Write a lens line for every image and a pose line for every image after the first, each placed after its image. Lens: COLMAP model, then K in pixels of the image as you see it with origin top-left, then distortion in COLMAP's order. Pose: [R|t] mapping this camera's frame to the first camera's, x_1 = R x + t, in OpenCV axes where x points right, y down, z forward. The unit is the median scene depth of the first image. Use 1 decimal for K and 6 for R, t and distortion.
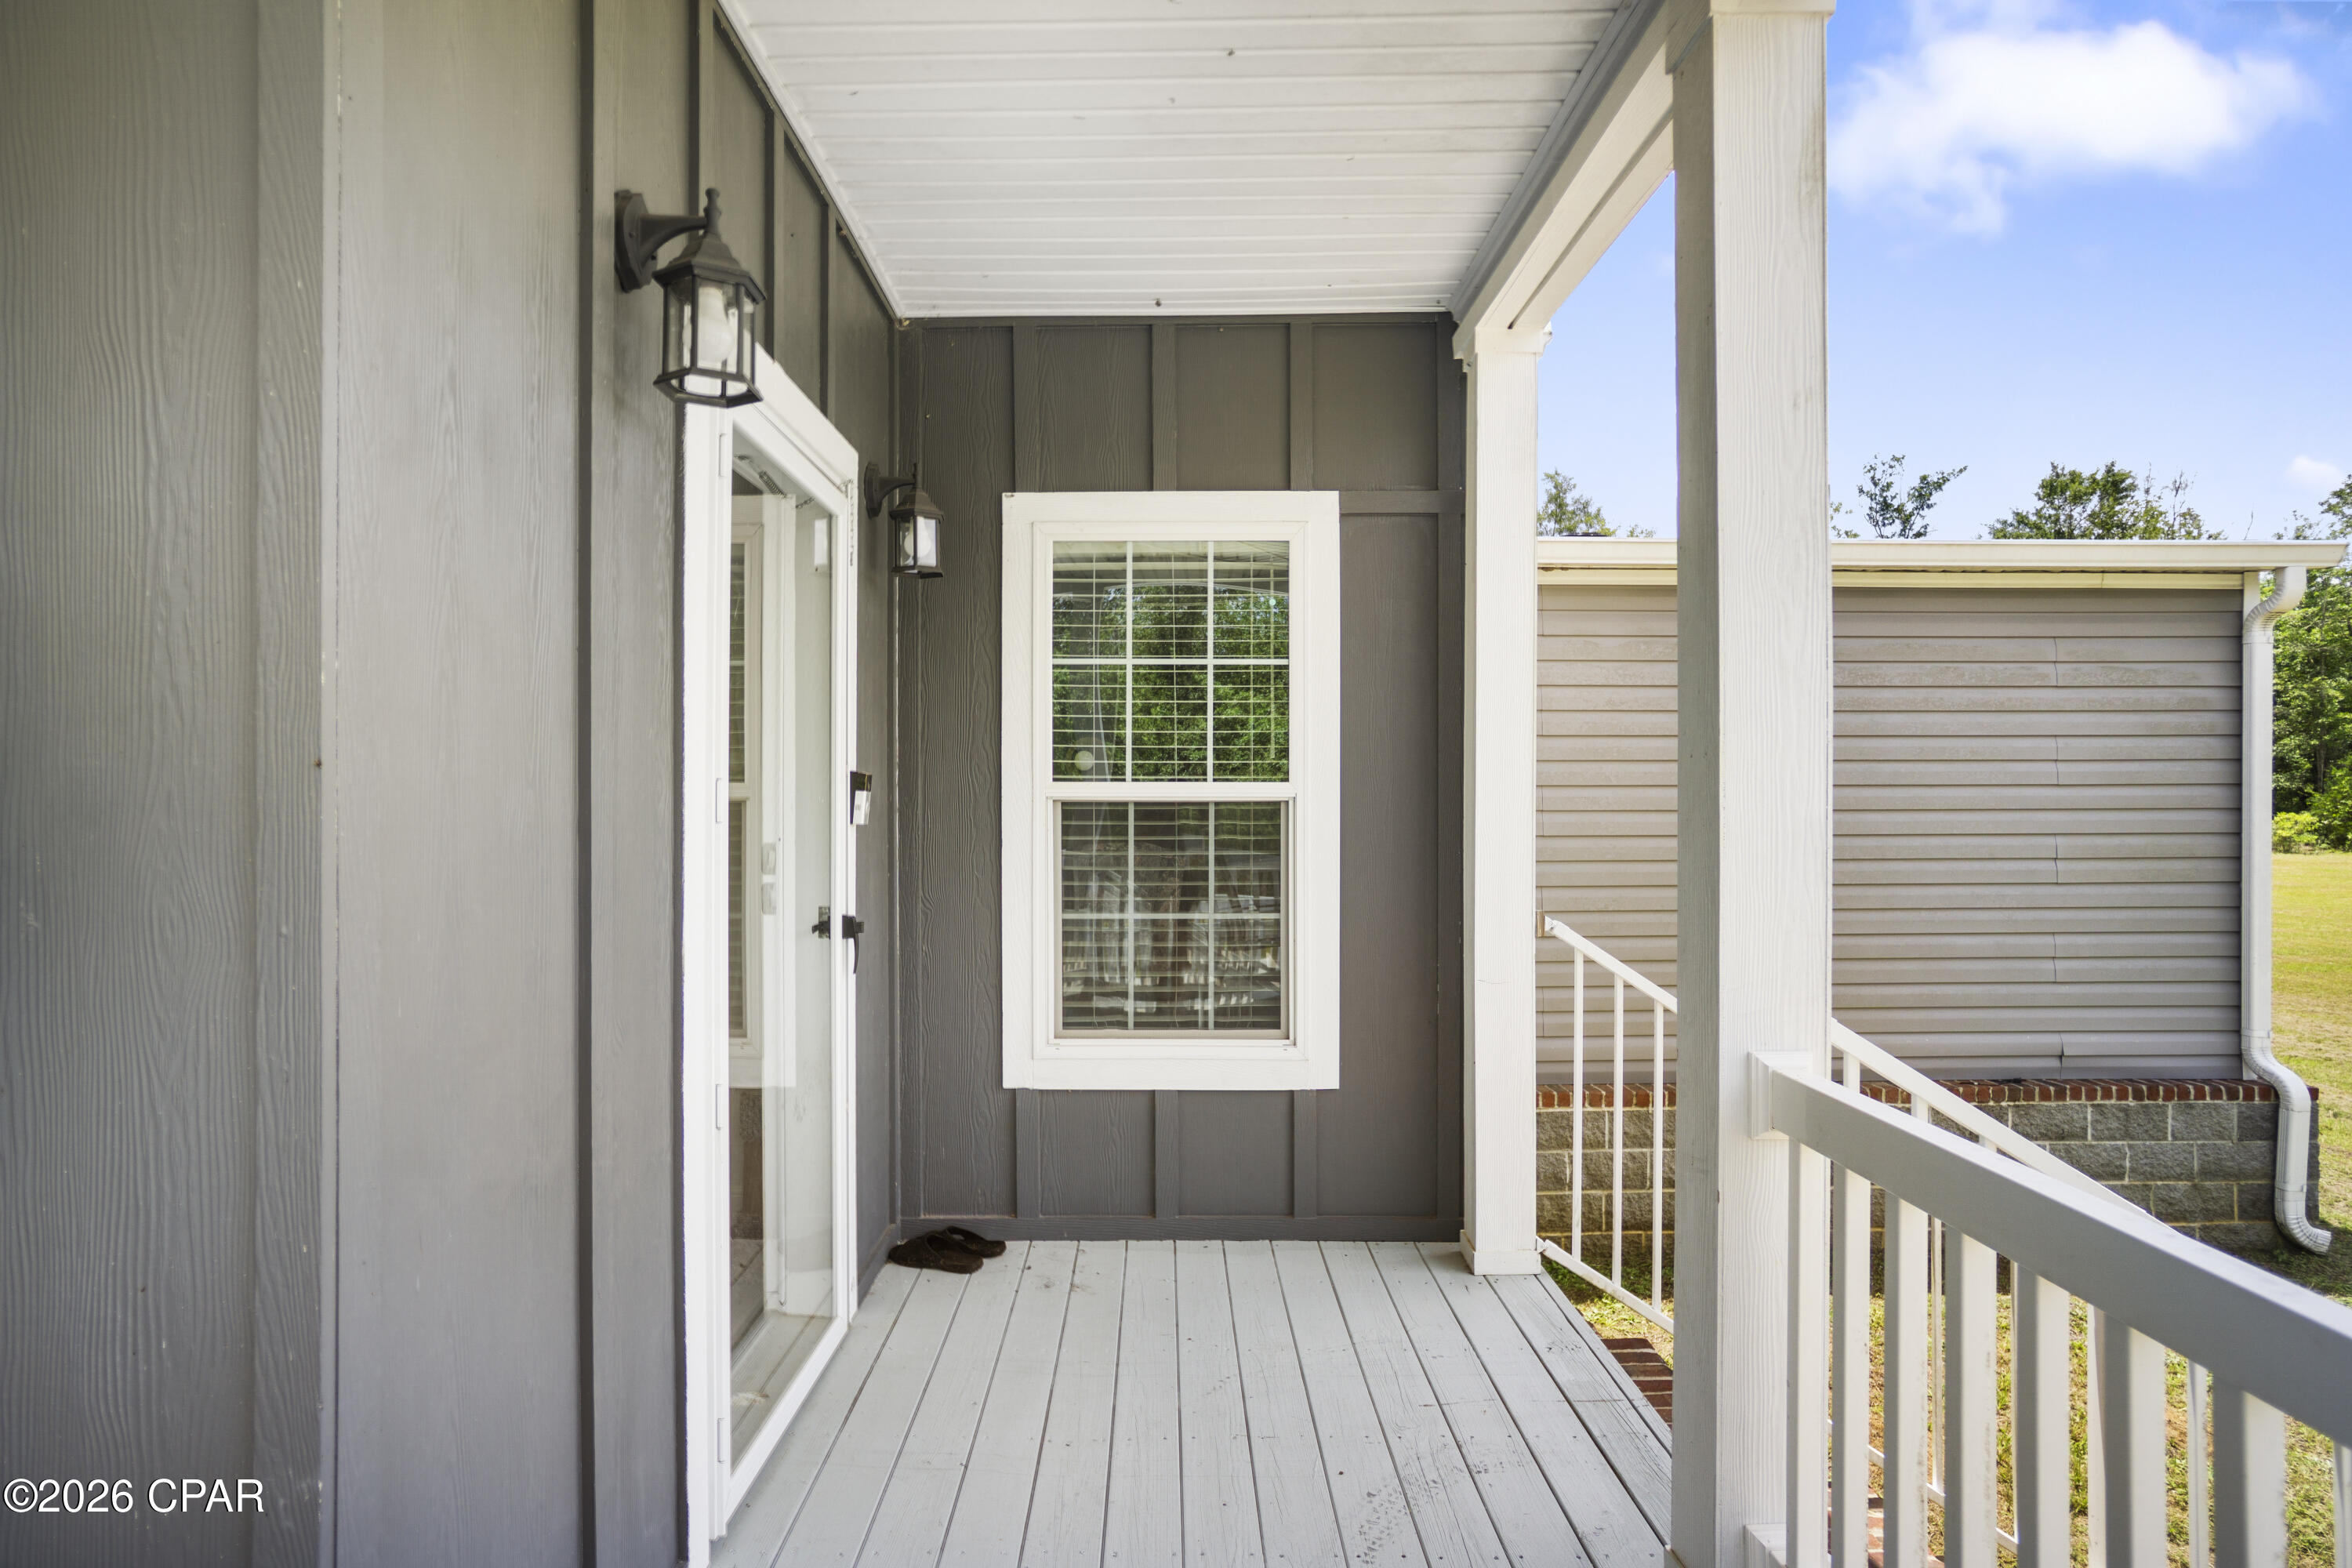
lens RADIAL K [[1258.5, 0, 1176.0], [0, 1258.5, 784.0], [0, 0, 1]] dist [-0.058351, 0.038494]
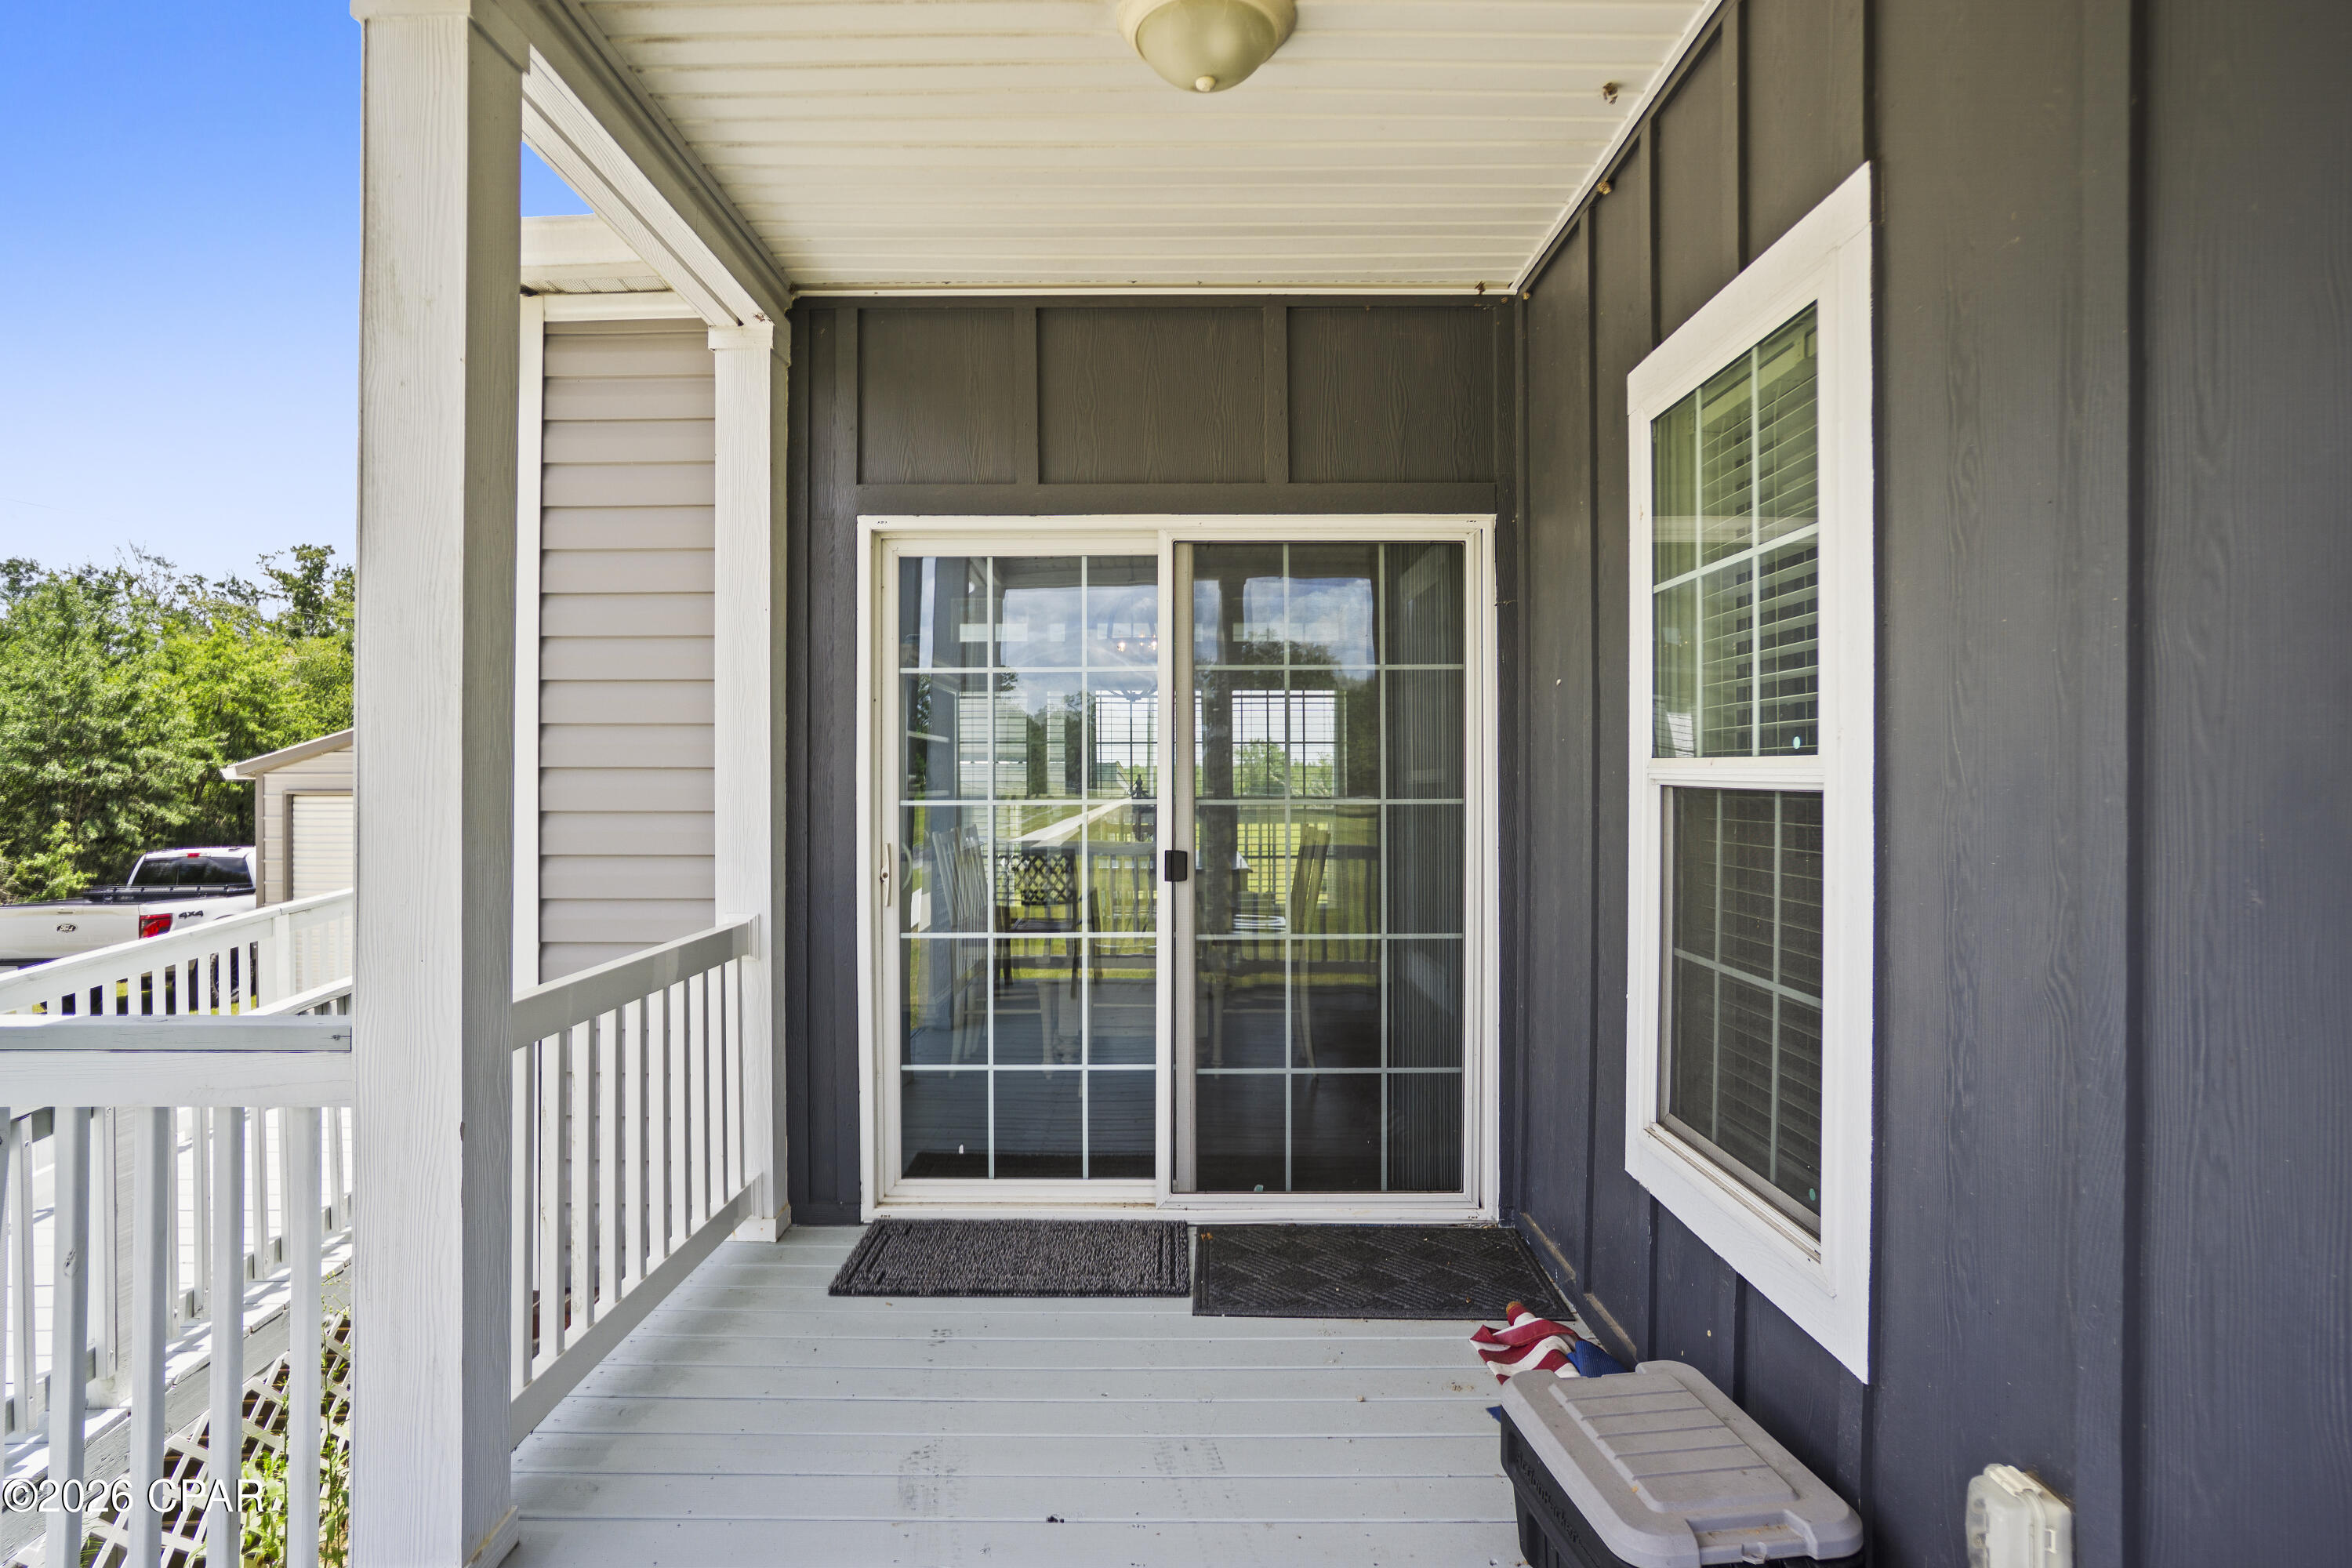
lens RADIAL K [[1258.5, 0, 1176.0], [0, 1258.5, 784.0], [0, 0, 1]] dist [-0.058351, 0.038494]
pose [[-0.013697, 0.010111, -0.999855, 0.601154], [0.007412, 0.999922, 0.010010, 0.003861], [0.999879, -0.007274, -0.013771, 0.733817]]
